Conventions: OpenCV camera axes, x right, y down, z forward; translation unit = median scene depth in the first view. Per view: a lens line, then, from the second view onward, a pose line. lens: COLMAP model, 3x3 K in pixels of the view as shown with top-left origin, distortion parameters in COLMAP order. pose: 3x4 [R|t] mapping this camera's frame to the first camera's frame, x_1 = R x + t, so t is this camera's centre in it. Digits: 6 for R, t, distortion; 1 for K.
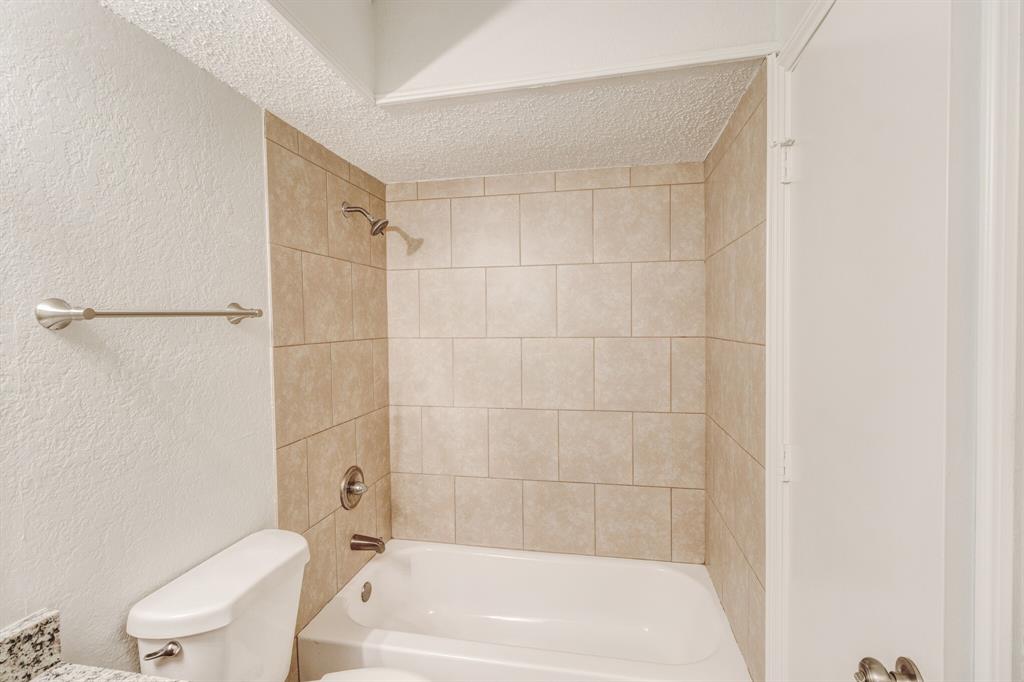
lens RADIAL K [[470.2, 0, 514.8], [0, 470.2, 336.9], [0, 0, 1]] dist [0.002297, 0.000233]
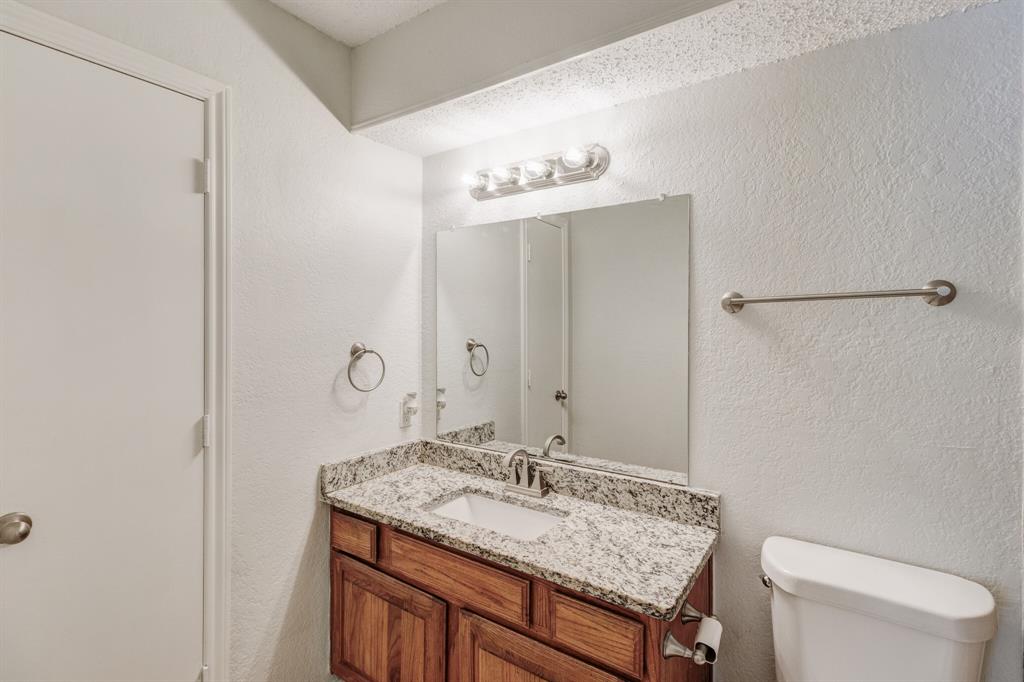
lens RADIAL K [[470.2, 0, 514.8], [0, 470.2, 336.9], [0, 0, 1]] dist [0.002297, 0.000233]
pose [[-0.401372, 0.020385, -0.915688, 0.578075], [-0.027899, 0.999016, 0.034469, 0.024501], [0.915490, 0.039381, -0.400409, 0.836352]]
